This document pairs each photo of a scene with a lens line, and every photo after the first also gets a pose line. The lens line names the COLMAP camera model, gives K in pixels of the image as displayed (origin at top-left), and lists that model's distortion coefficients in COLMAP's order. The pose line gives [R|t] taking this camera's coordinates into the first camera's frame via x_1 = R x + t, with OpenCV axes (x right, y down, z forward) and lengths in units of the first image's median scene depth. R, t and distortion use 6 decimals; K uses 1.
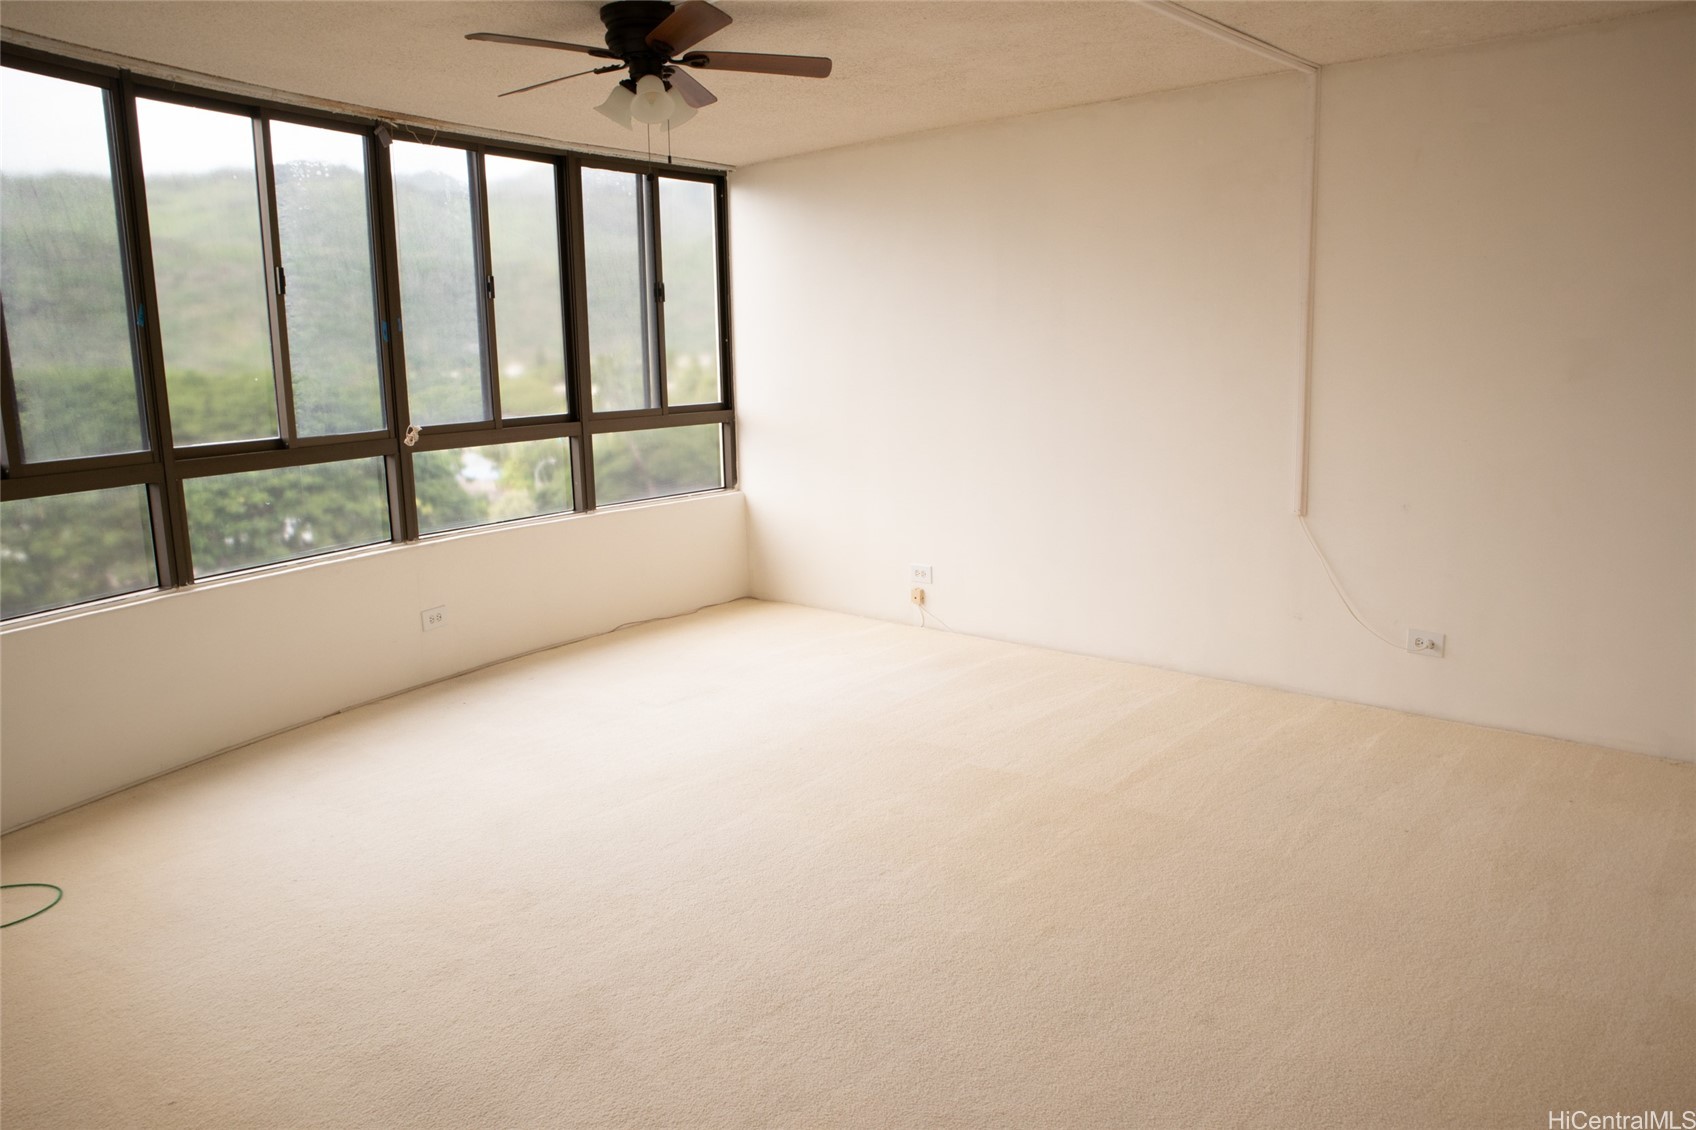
lens RADIAL K [[1180.1, 0, 849.8], [0, 1180.1, 569.9], [0, 0, 1]] dist [-0.110670, 0.056319]
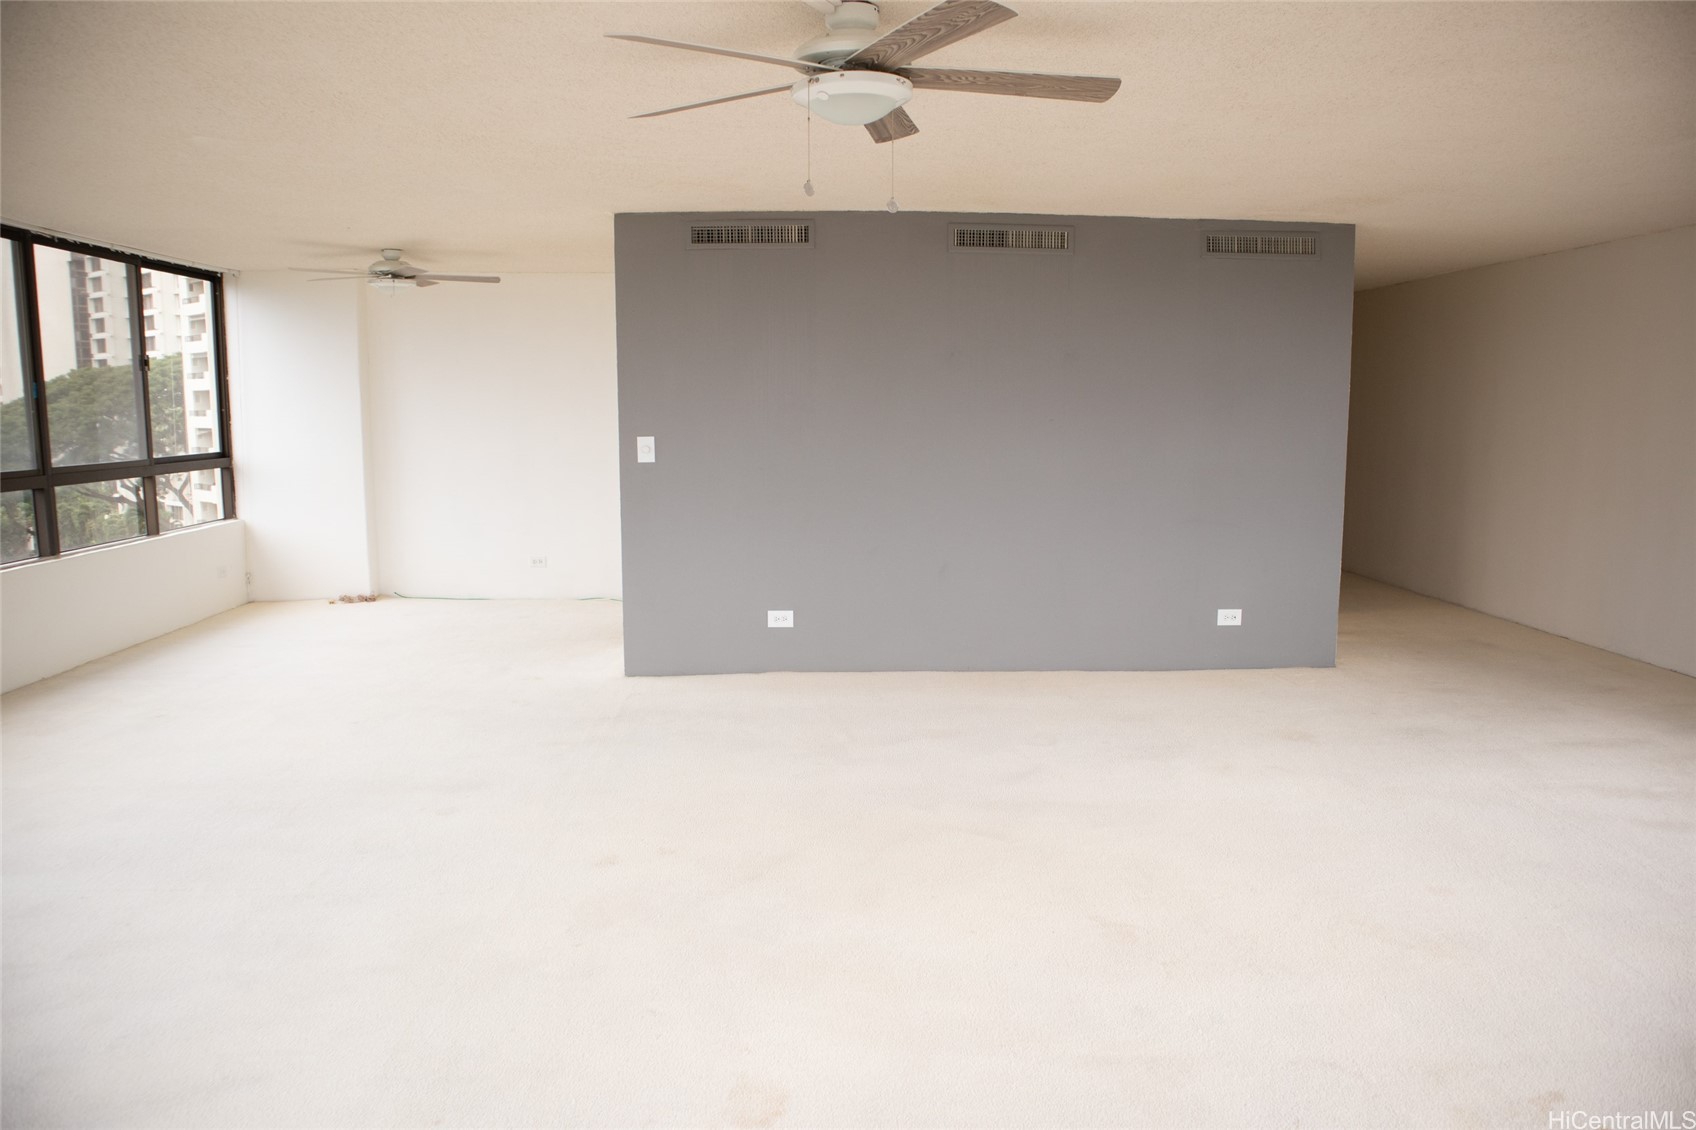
lens RADIAL K [[1180.1, 0, 849.8], [0, 1180.1, 569.9], [0, 0, 1]] dist [-0.110670, 0.056319]
pose [[0.822952, -0.066539, 0.564201, -0.286052], [0.095682, 0.995164, -0.022199, 0.084518], [-0.559995, 0.072253, 0.825339, -0.432210]]
